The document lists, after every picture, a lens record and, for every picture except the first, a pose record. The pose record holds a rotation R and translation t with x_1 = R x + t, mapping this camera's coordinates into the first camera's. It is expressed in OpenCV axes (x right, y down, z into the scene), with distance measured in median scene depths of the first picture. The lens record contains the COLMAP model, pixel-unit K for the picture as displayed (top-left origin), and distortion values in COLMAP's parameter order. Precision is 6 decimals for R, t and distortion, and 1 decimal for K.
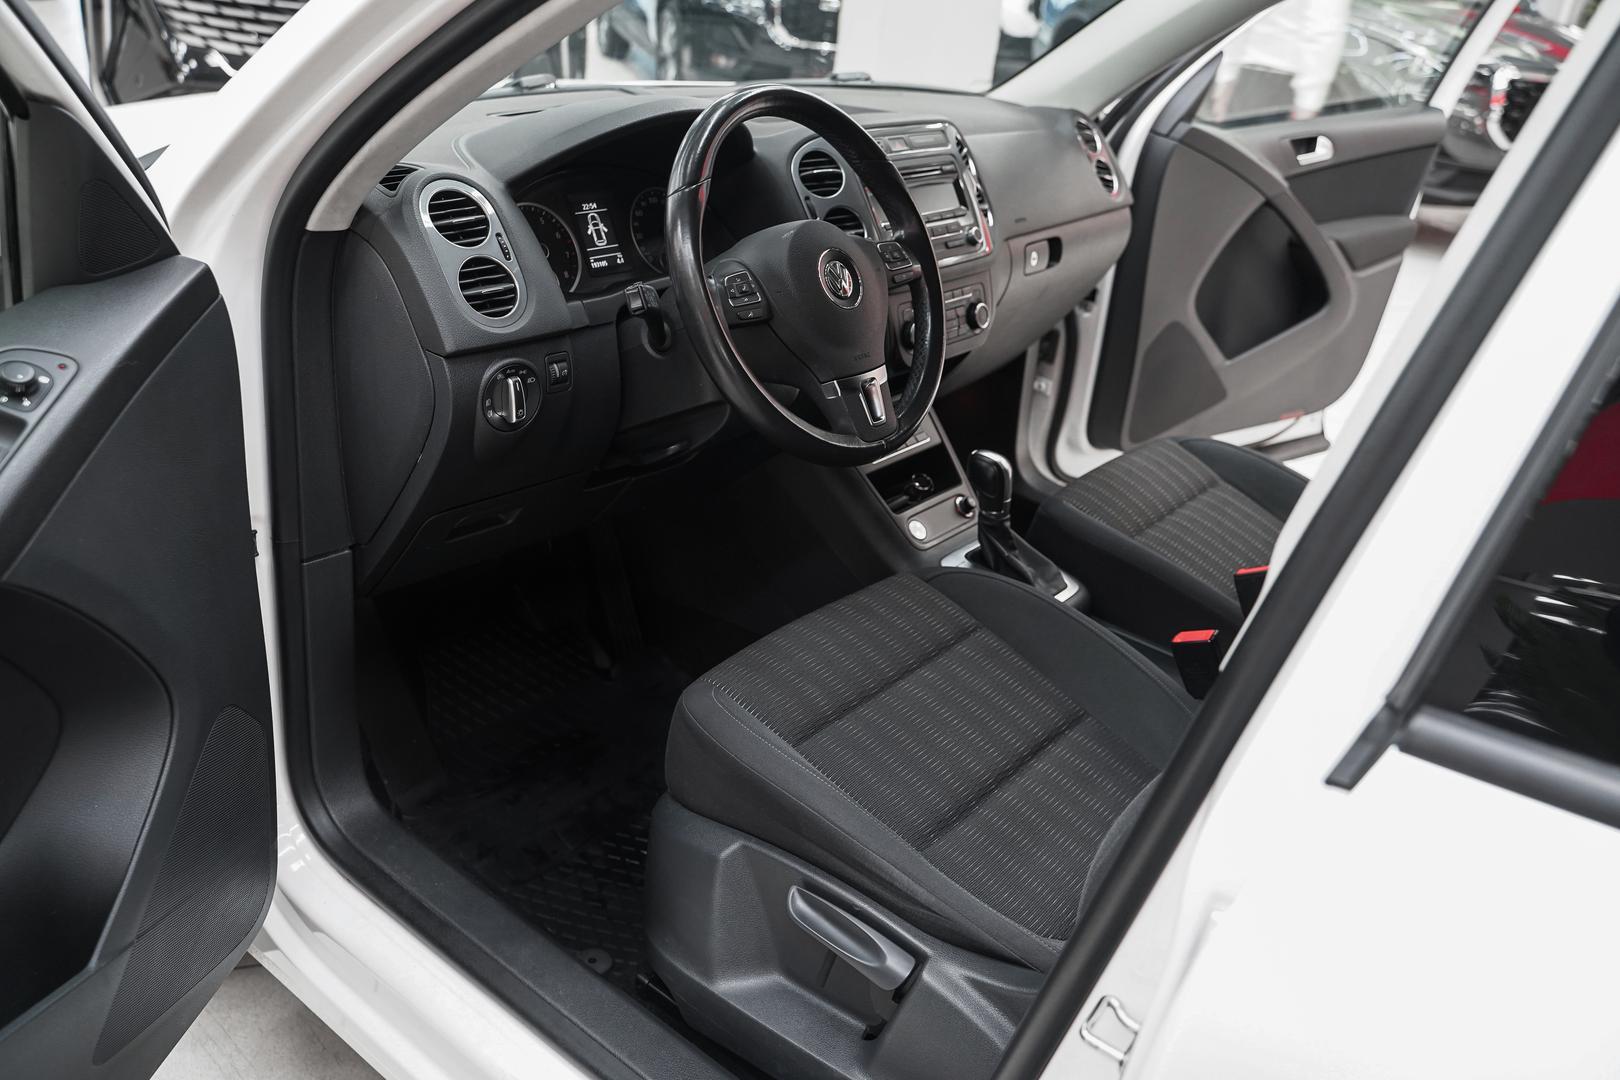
lens RADIAL K [[1360.9, 0, 820.3], [0, 1360.9, 536.3], [0, 0, 1]] dist [-0.012829, 0.015442]
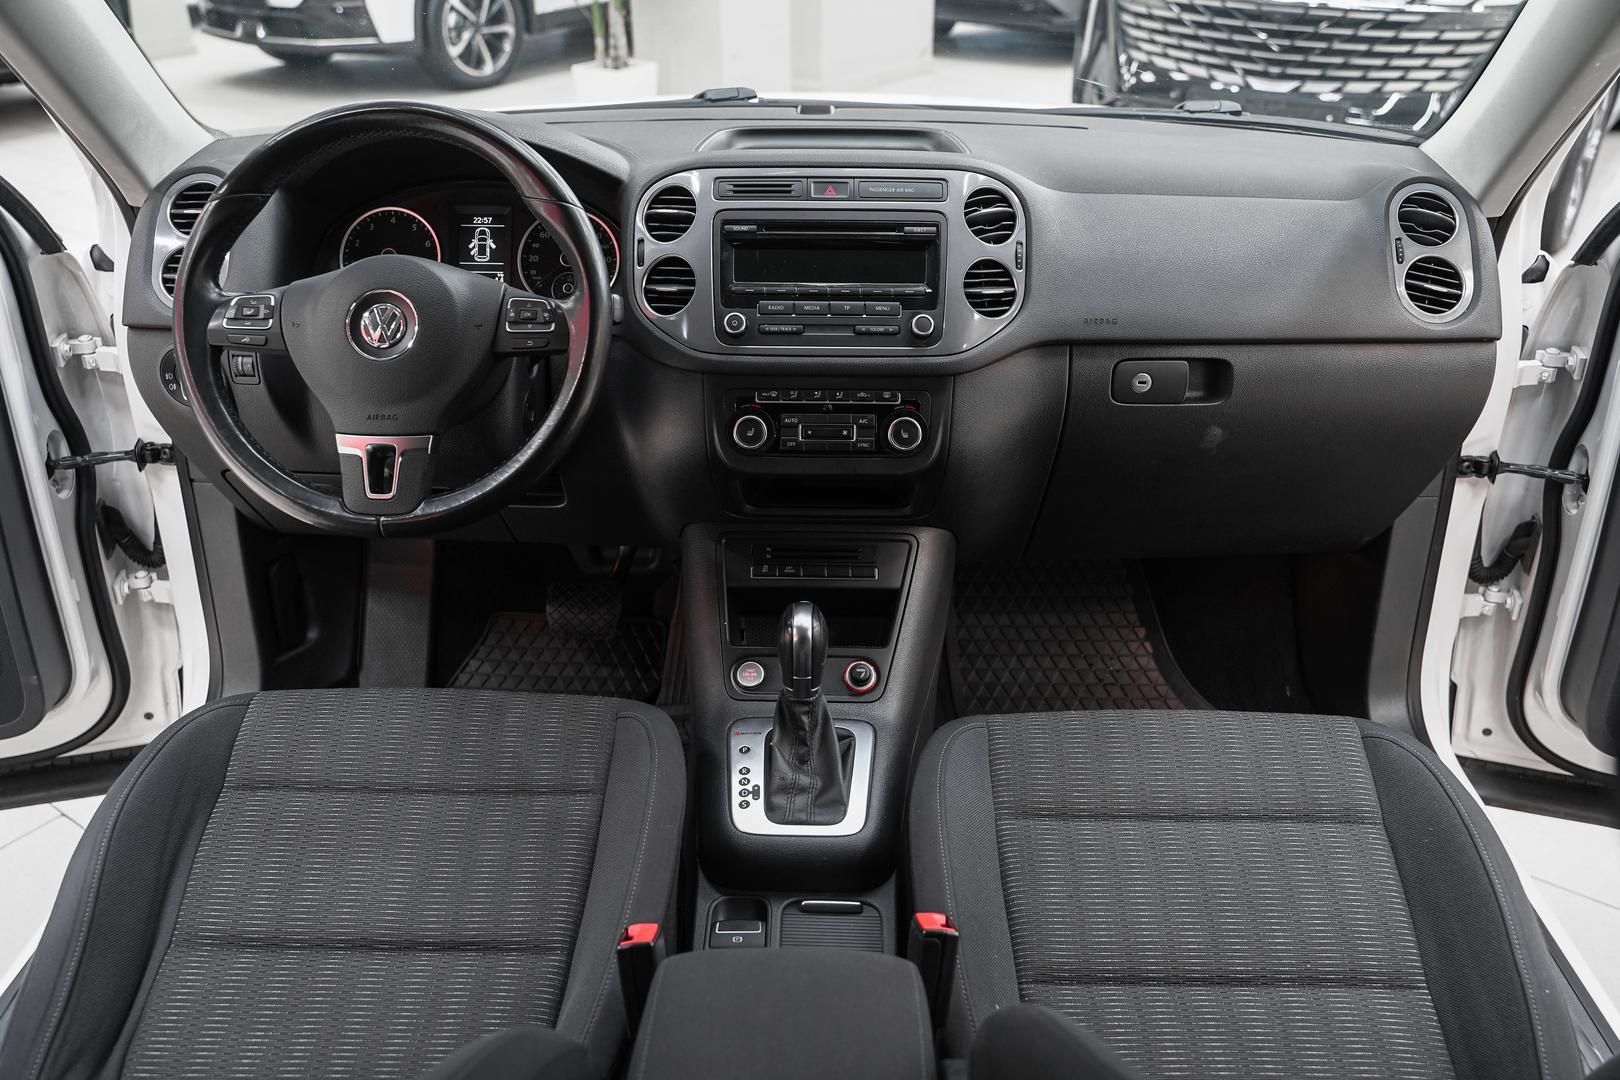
lens RADIAL K [[1360.9, 0, 832.3], [0, 1360.9, 538.5], [0, 0, 1]] dist [-0.012829, 0.015442]
pose [[0.612752, 0.278690, -0.739504, 0.767661], [-0.287351, 0.950276, 0.120022, -0.214881], [0.736182, 0.138954, 0.662366, 0.570567]]
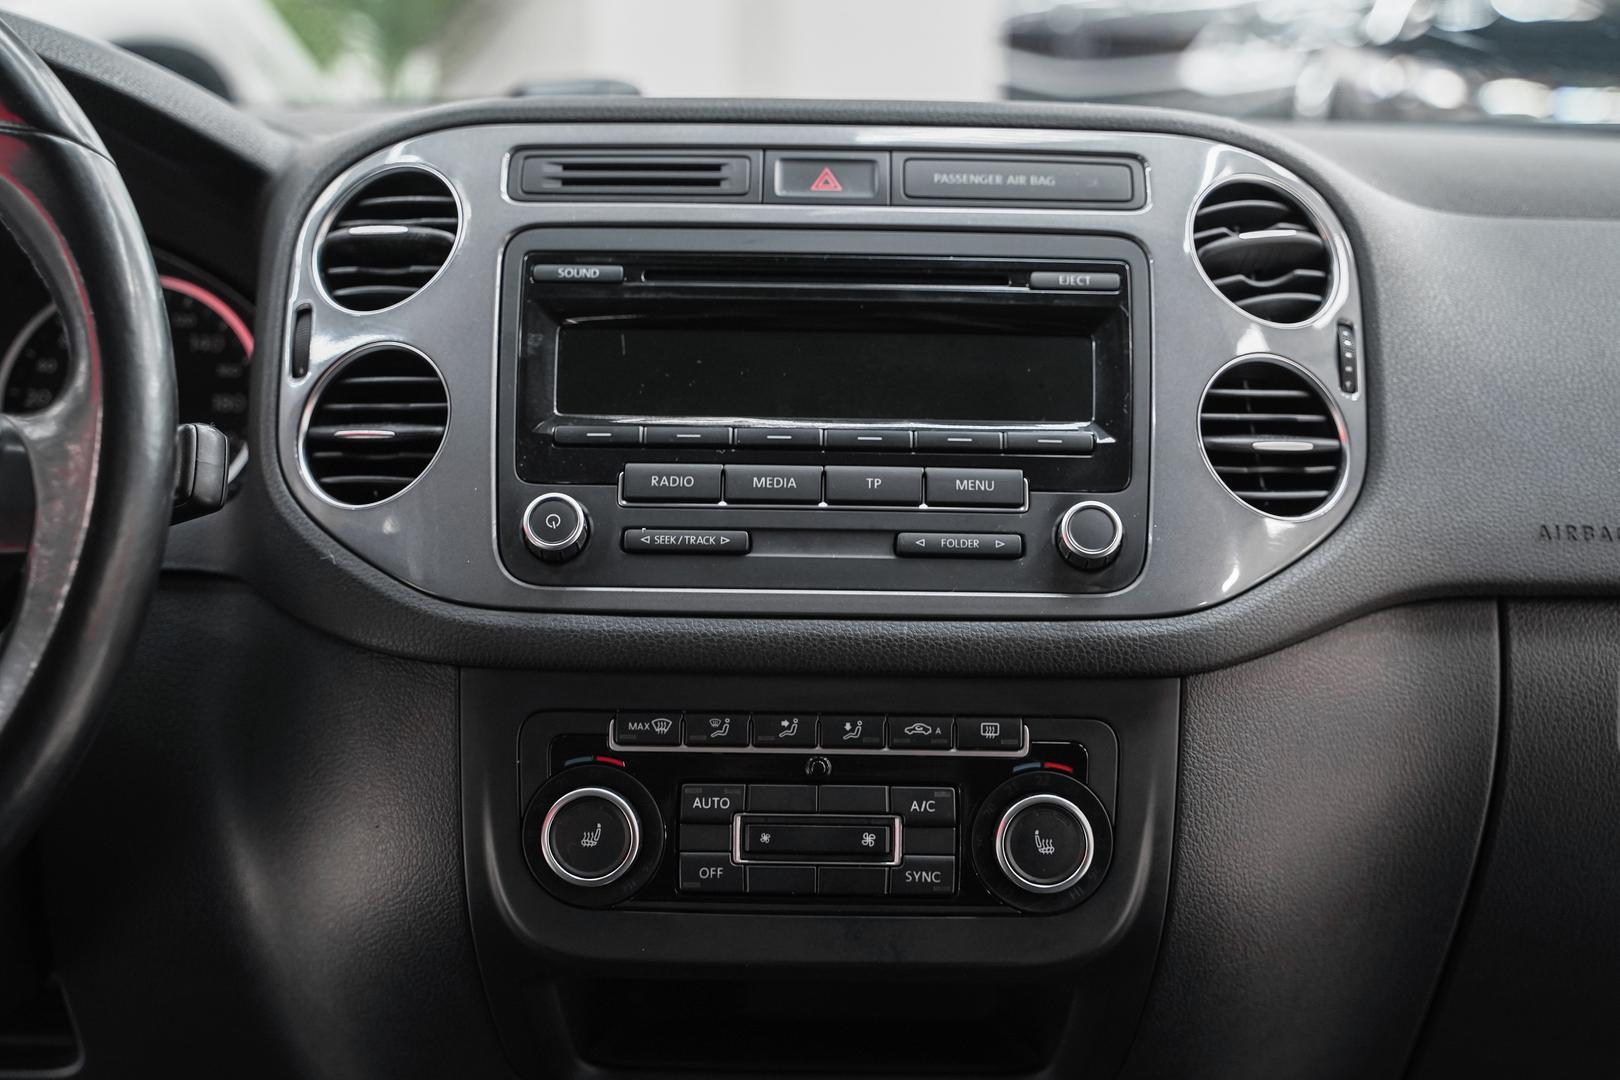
lens RADIAL K [[2512.6, 0, 842.4], [0, 2512.6, 511.4], [0, 0, 1]] dist [0.039134, 0.000000]
pose [[0.626365, 0.078056, -0.775612, 0.528568], [-0.290667, 0.946605, -0.139471, -0.166997], [0.723311, 0.312805, 0.615608, 0.777555]]
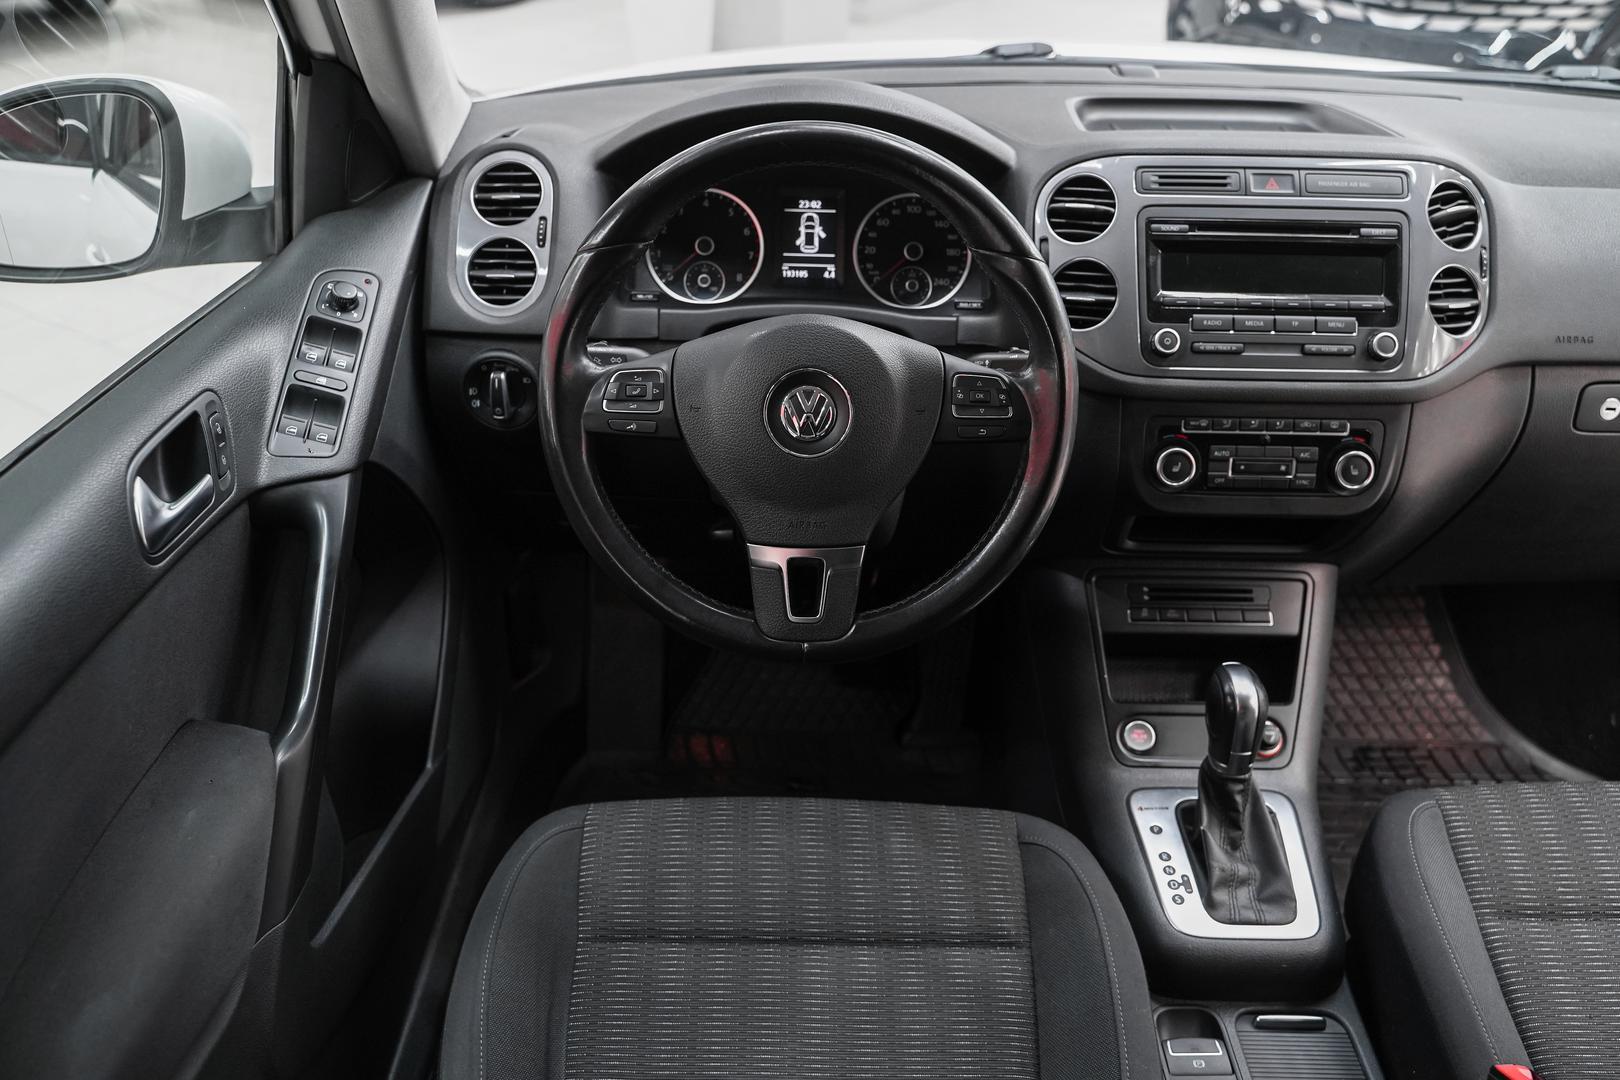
lens RADIAL K [[1360.9, 0, 802.9], [0, 1360.9, 531.8], [0, 0, 1]] dist [-0.012829, 0.015442]
pose [[0.622886, 0.320720, -0.713549, 0.493051], [-0.295115, 0.941045, 0.165355, -0.189858], [0.724514, 0.107582, 0.680813, 0.445123]]
